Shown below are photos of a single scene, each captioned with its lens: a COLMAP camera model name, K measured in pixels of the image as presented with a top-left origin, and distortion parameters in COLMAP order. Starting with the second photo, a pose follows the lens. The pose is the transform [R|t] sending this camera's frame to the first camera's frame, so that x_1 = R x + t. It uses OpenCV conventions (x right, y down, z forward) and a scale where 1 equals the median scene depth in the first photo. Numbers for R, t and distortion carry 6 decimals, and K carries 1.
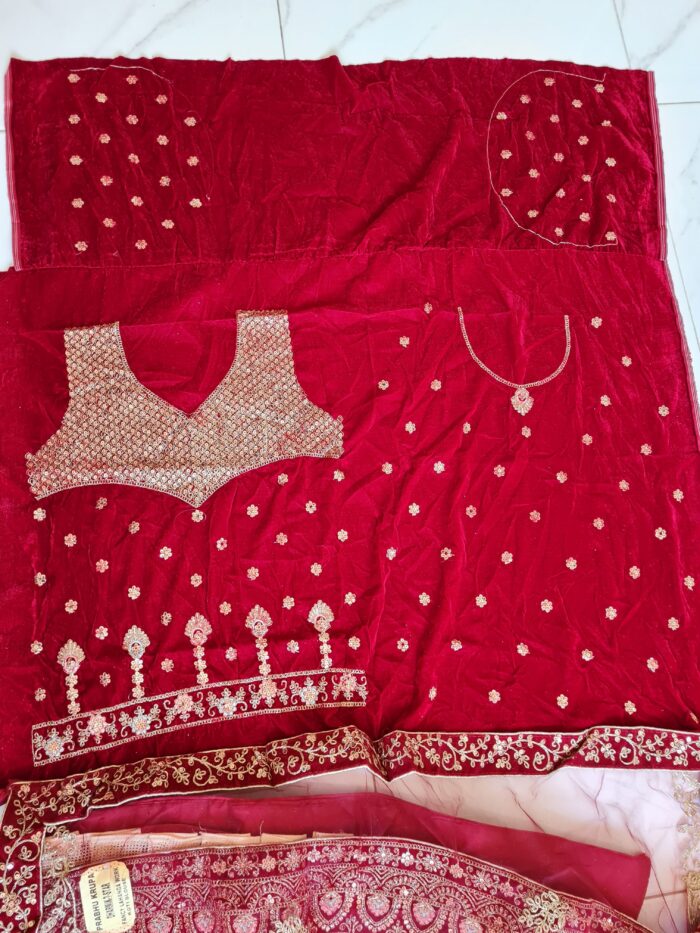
lens RADIAL K [[706.6, 0, 350.0], [0, 706.6, 466.5], [0, 0, 1]] dist [0.044652, -0.047237]
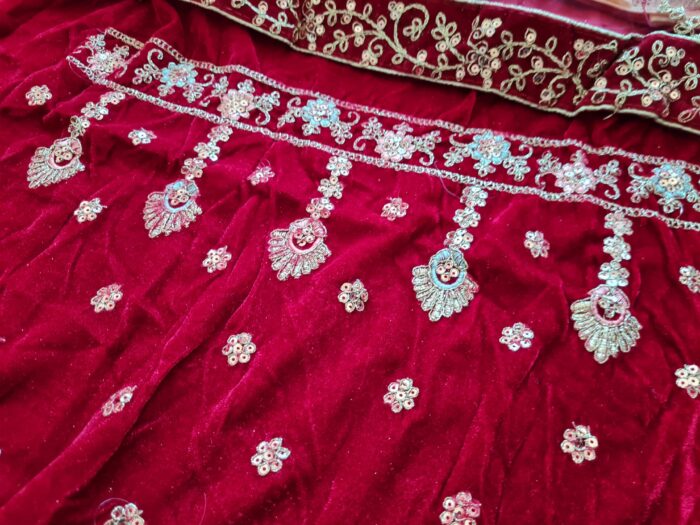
lens RADIAL K [[554.2, 0, 356.6], [0, 554.2, 264.5], [0, 0, 1]] dist [-0.002025, -0.007595]
pose [[-0.876358, -0.445789, 0.182398, -0.306327], [0.445299, -0.605519, 0.659587, 0.026658], [-0.183591, 0.659256, 0.729161, 0.764834]]
